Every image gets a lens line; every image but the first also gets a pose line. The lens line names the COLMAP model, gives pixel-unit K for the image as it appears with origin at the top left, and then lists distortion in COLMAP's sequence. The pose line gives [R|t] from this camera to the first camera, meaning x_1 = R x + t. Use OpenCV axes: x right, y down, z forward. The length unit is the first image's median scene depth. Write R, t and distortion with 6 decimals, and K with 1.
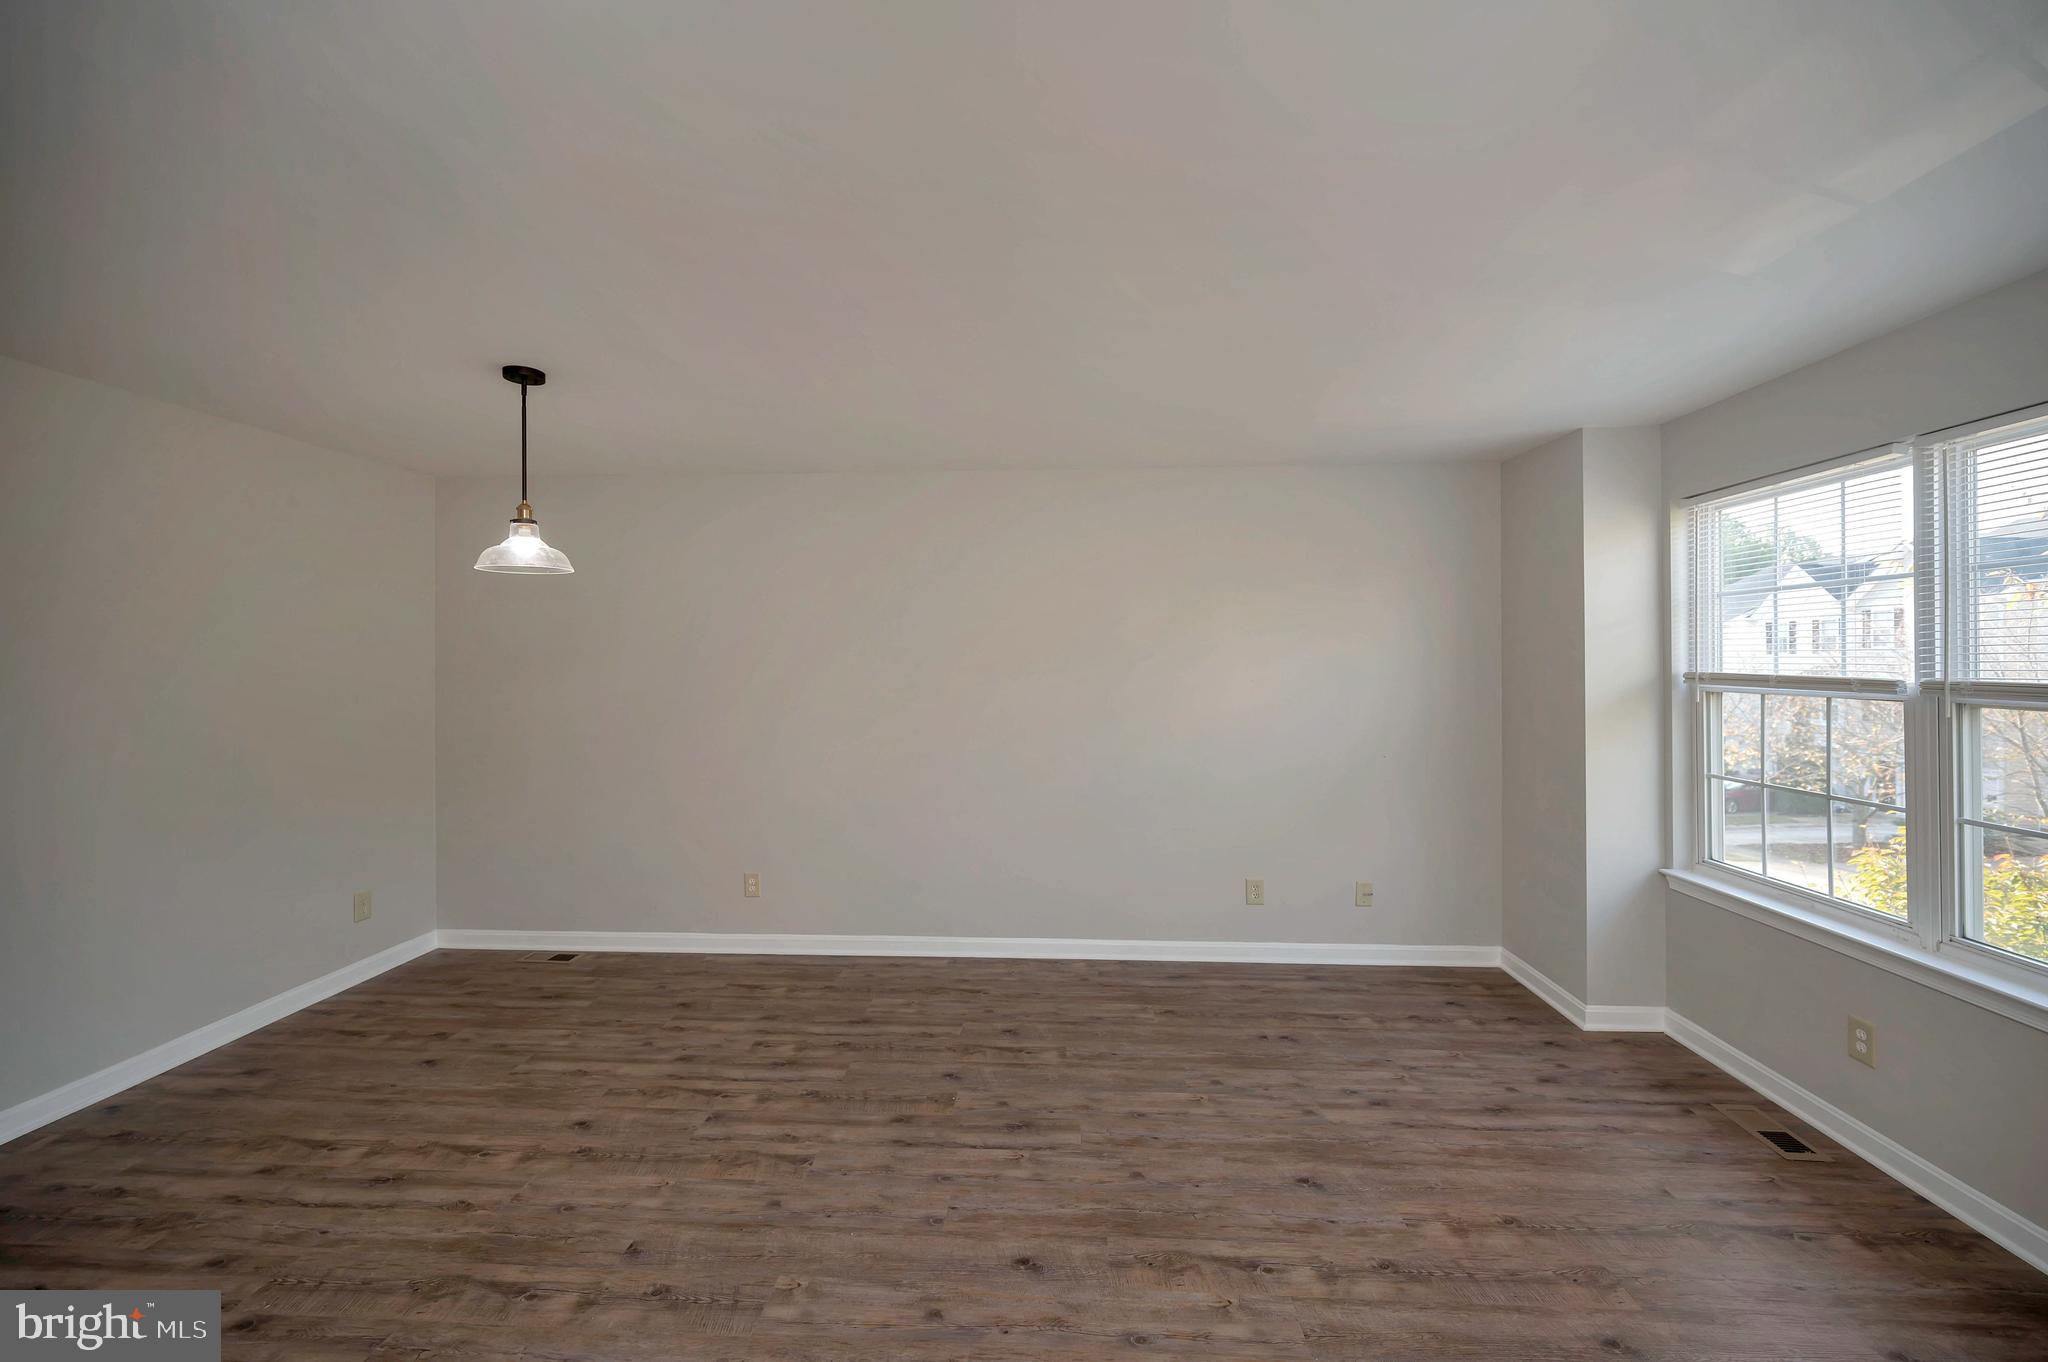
lens RADIAL K [[812.4, 0, 1023.1], [0, 812.4, 665.1], [0, 0, 1]] dist [-0.006036, -0.000149]
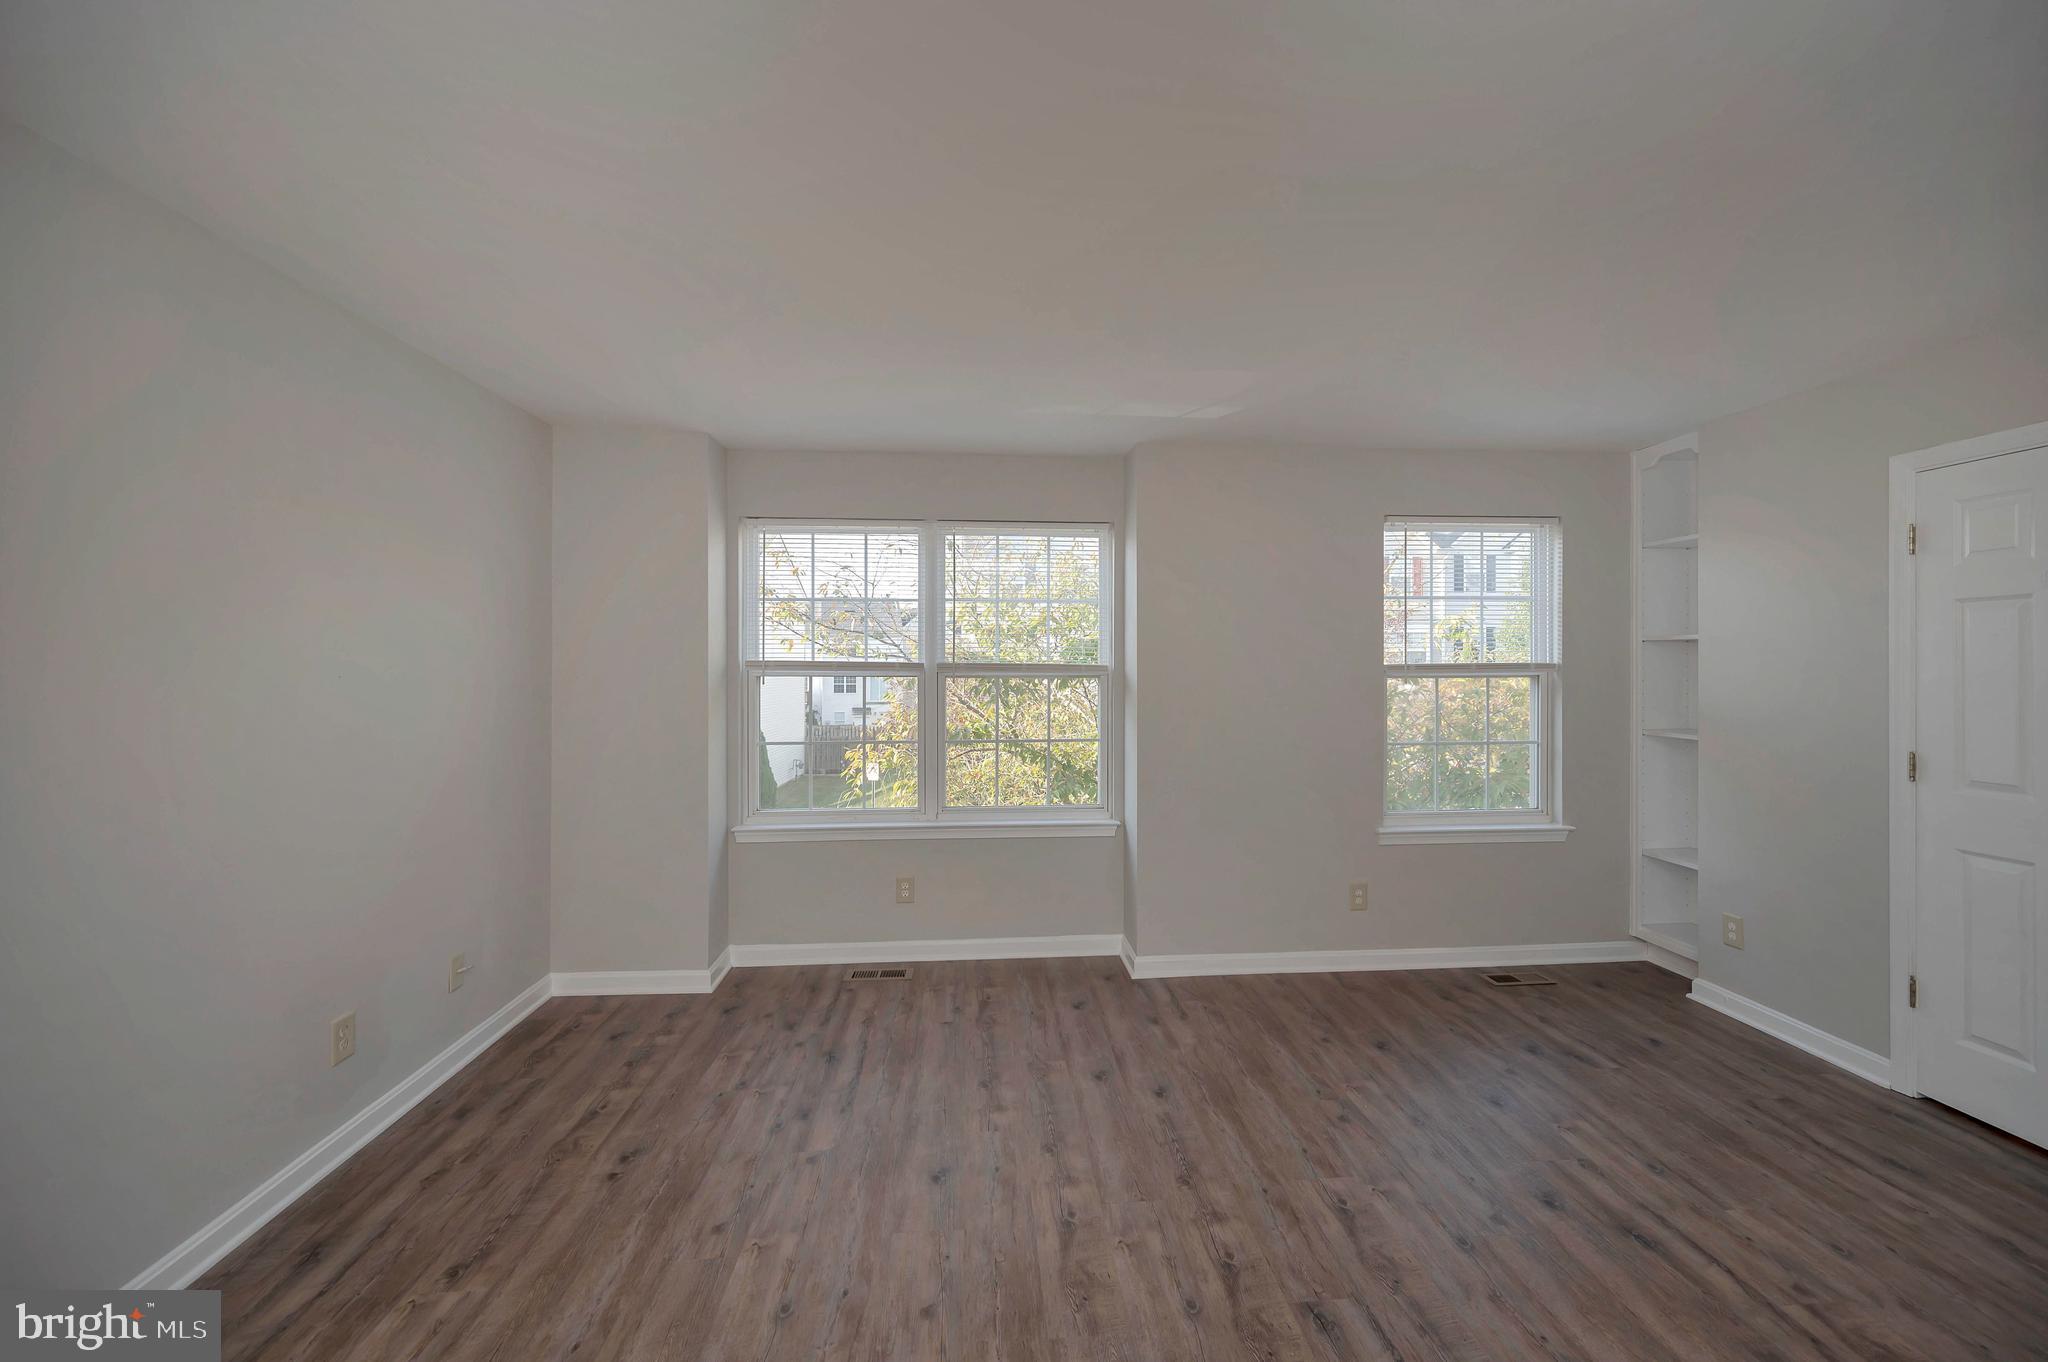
lens RADIAL K [[828.1, 0, 1038.8], [0, 828.1, 654.3], [0, 0, 1]] dist [0.002225, 0.000083]
pose [[-0.143174, 0.012711, 0.989616, -0.584863], [0.007004, 0.999905, -0.011830, 0.019287], [-0.989673, 0.005237, -0.143250, 0.899977]]
